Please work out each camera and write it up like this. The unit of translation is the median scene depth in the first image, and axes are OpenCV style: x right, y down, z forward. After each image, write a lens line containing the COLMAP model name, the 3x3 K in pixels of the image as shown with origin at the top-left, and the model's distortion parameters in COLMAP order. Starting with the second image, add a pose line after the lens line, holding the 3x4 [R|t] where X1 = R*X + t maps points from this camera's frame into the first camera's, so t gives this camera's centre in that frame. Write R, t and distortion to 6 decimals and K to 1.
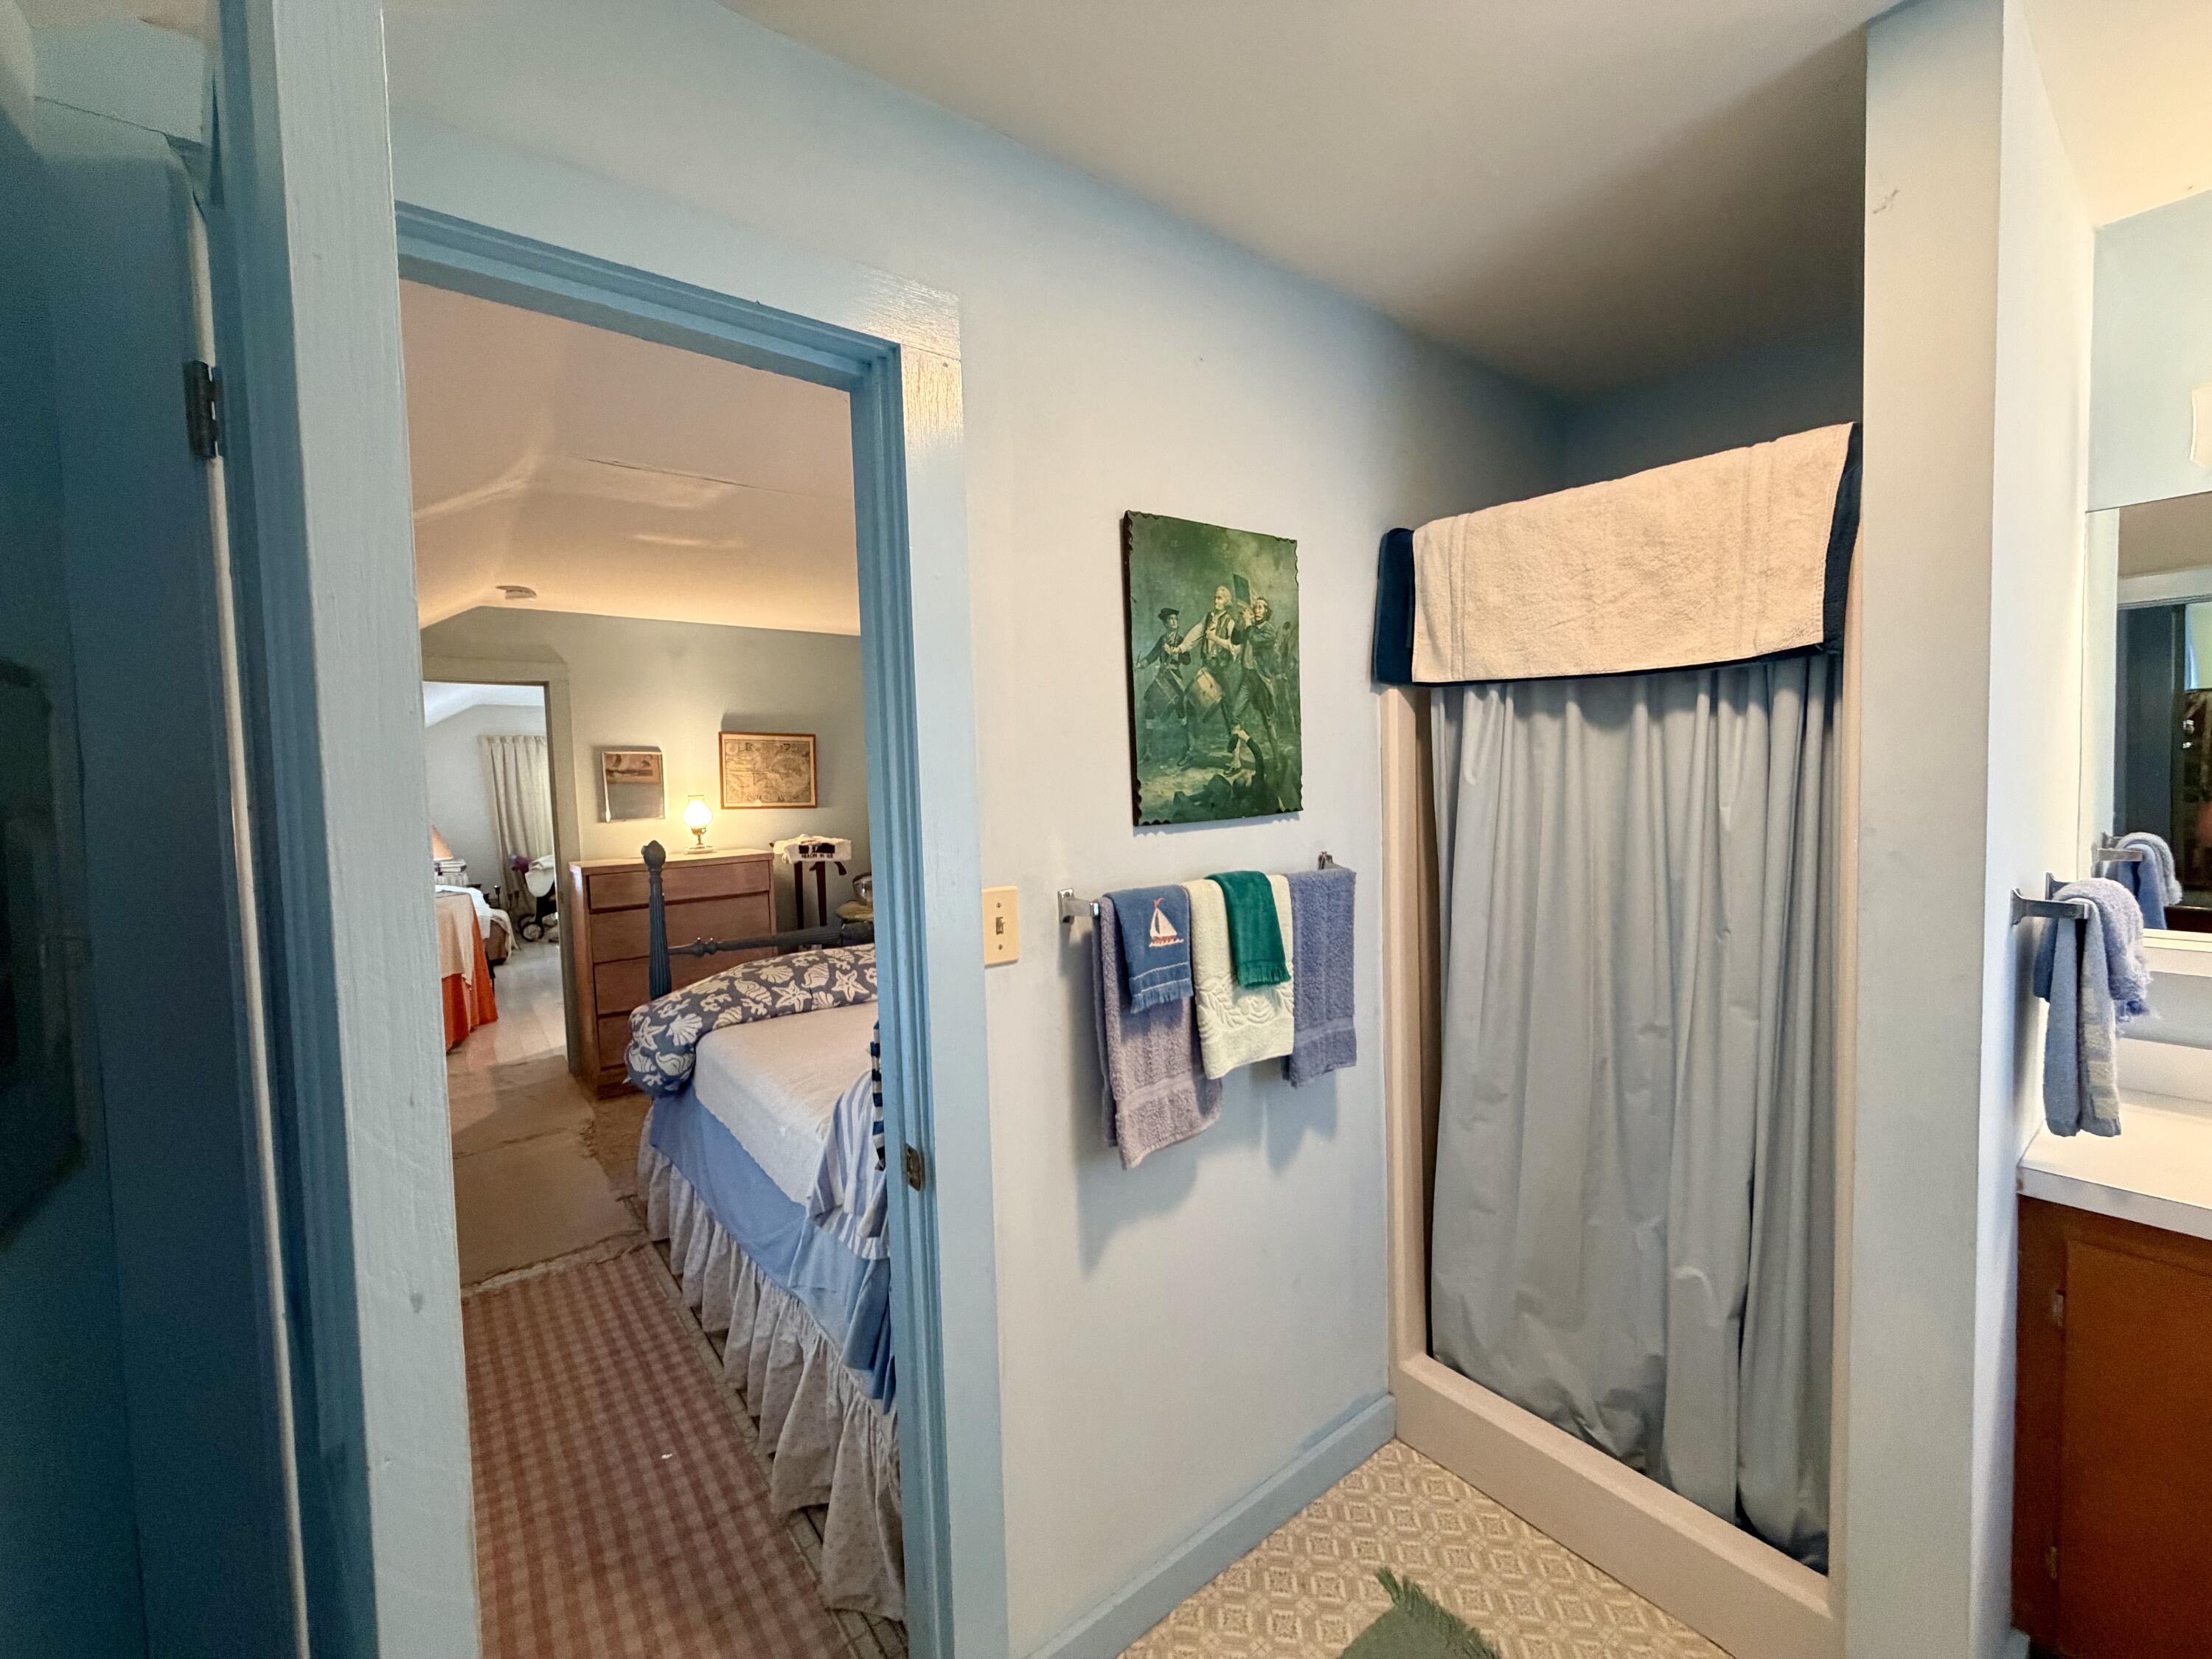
lens RADIAL K [[886.4, 0, 1110.8], [0, 886.4, 820.0], [0, 0, 1]] dist [0.003009, 0.000075]
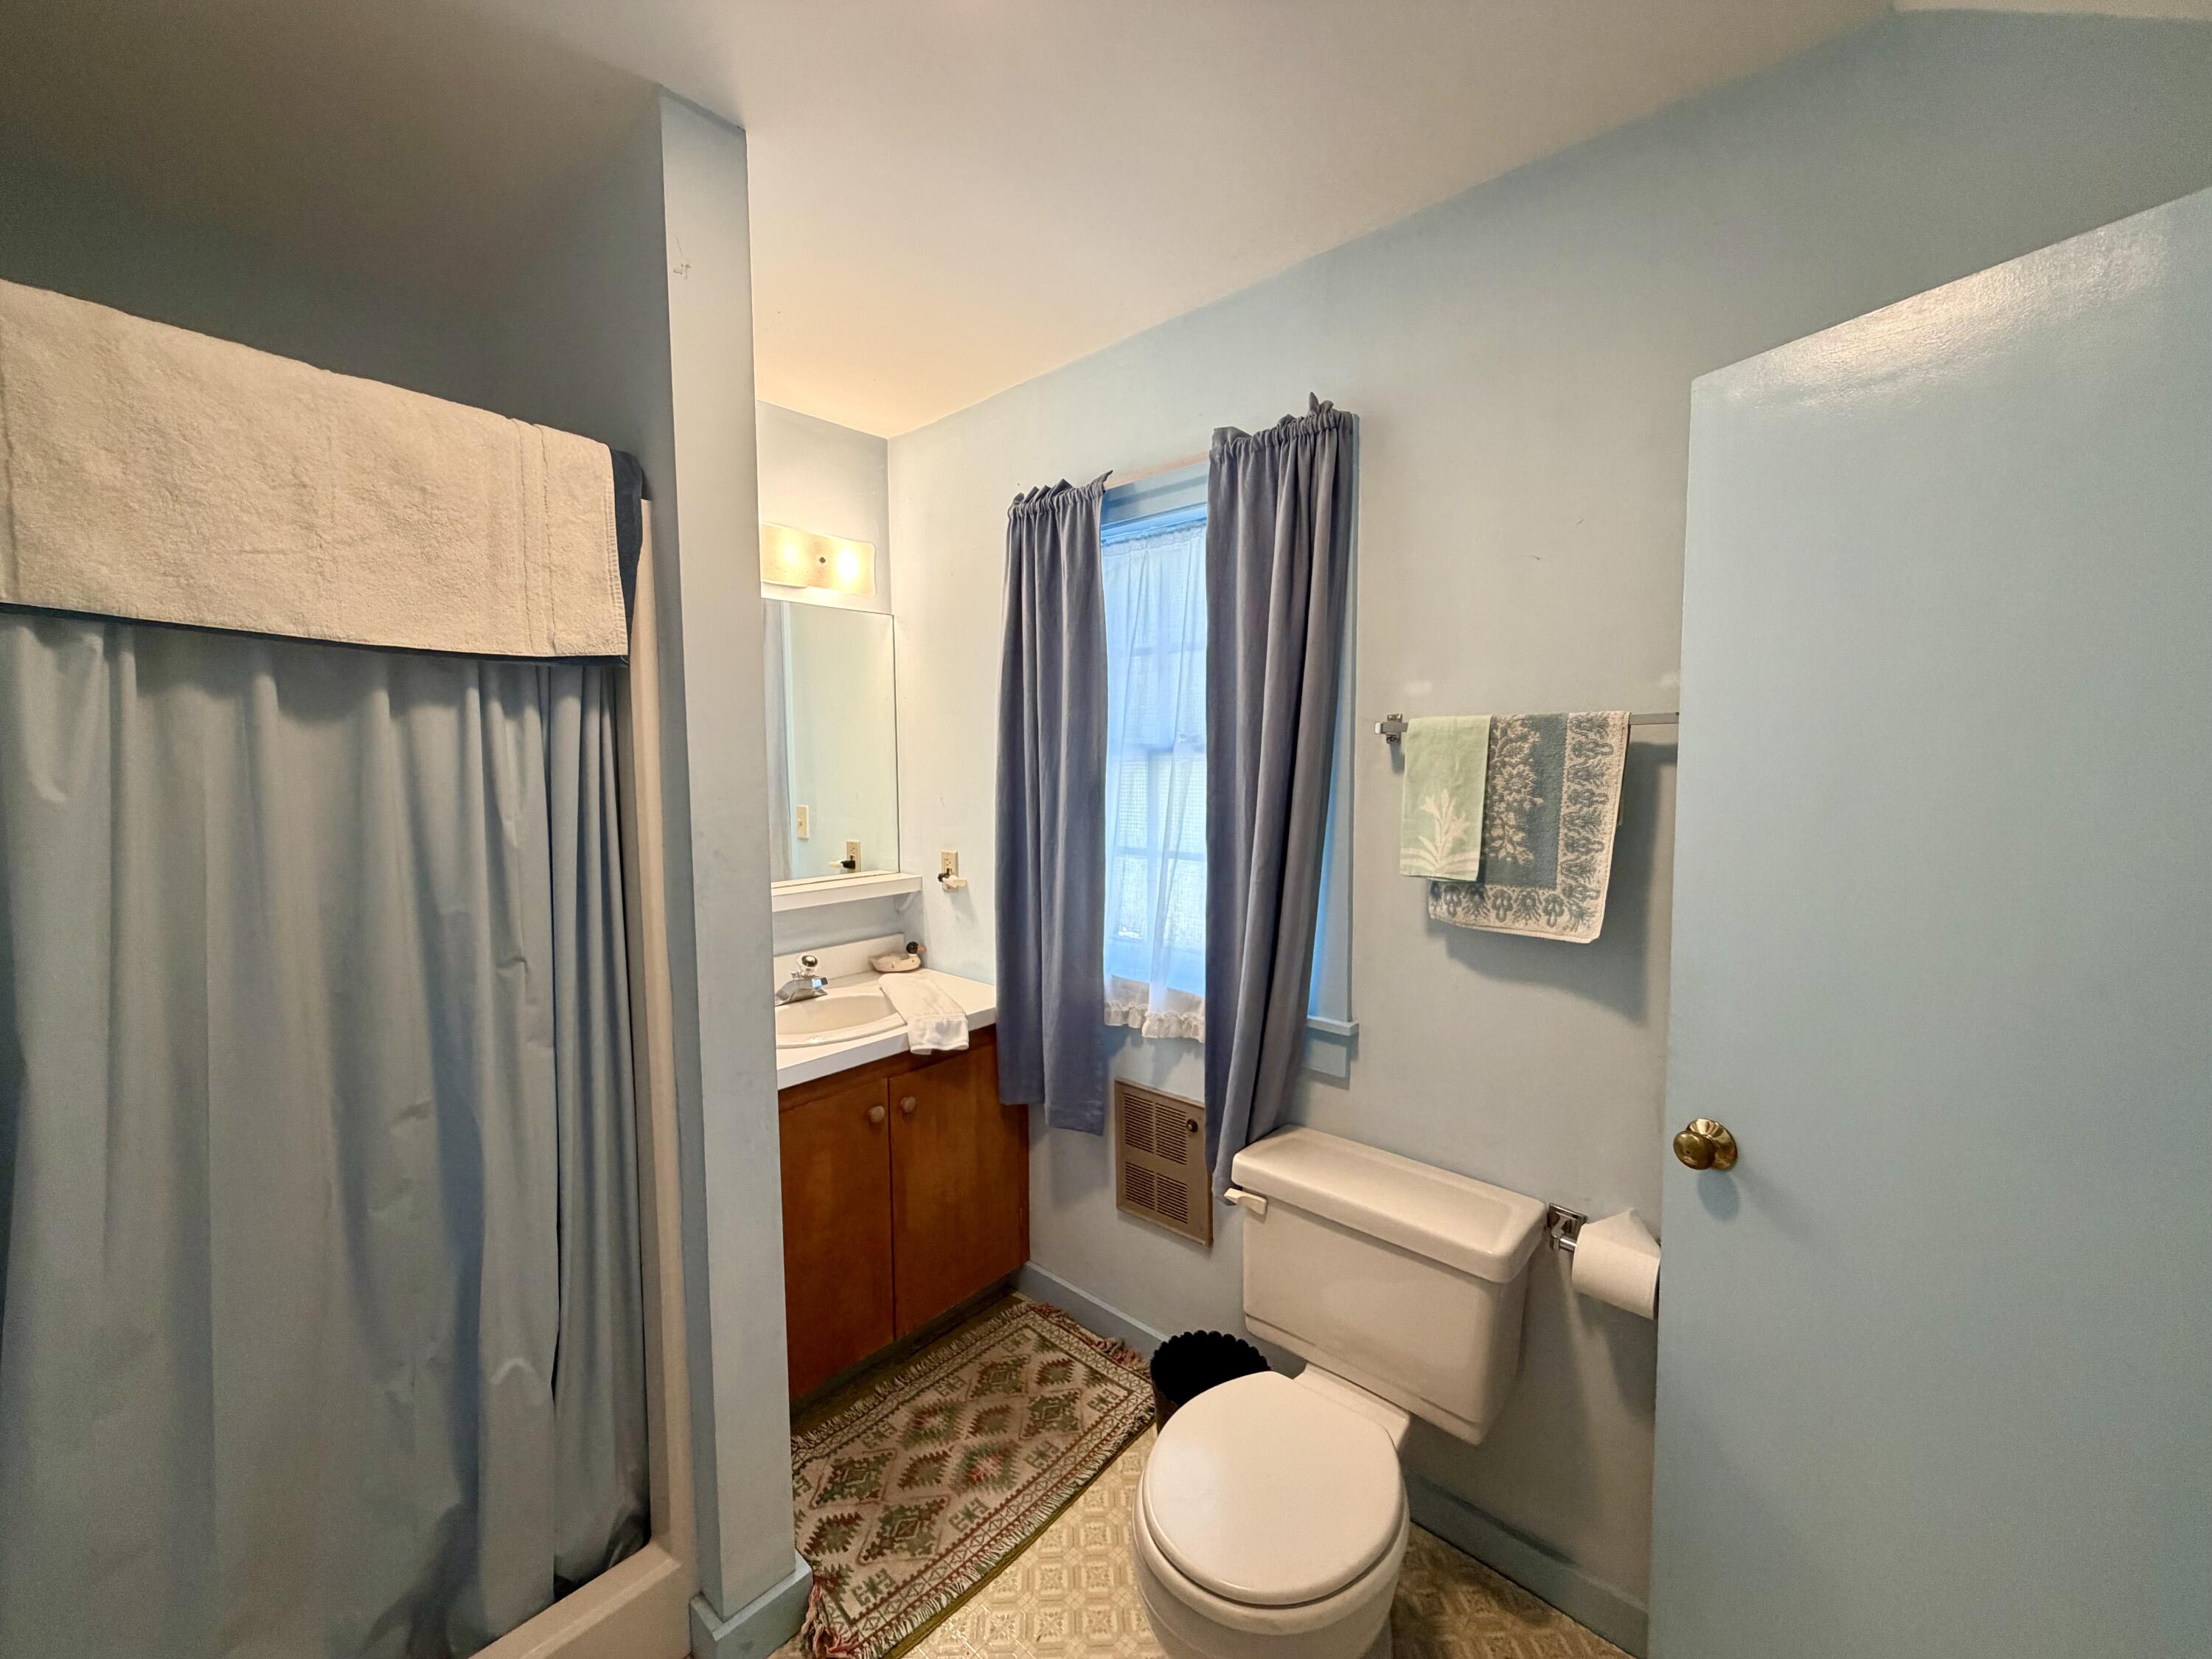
lens RADIAL K [[886.4, 0, 1109.9], [0, 886.4, 835.1], [0, 0, 1]] dist [0.003009, 0.000075]
pose [[-0.192010, -0.052628, 0.979981, -0.274120], [0.057163, 0.996266, 0.064703, -0.022975], [-0.979727, 0.068442, -0.188285, 0.556092]]
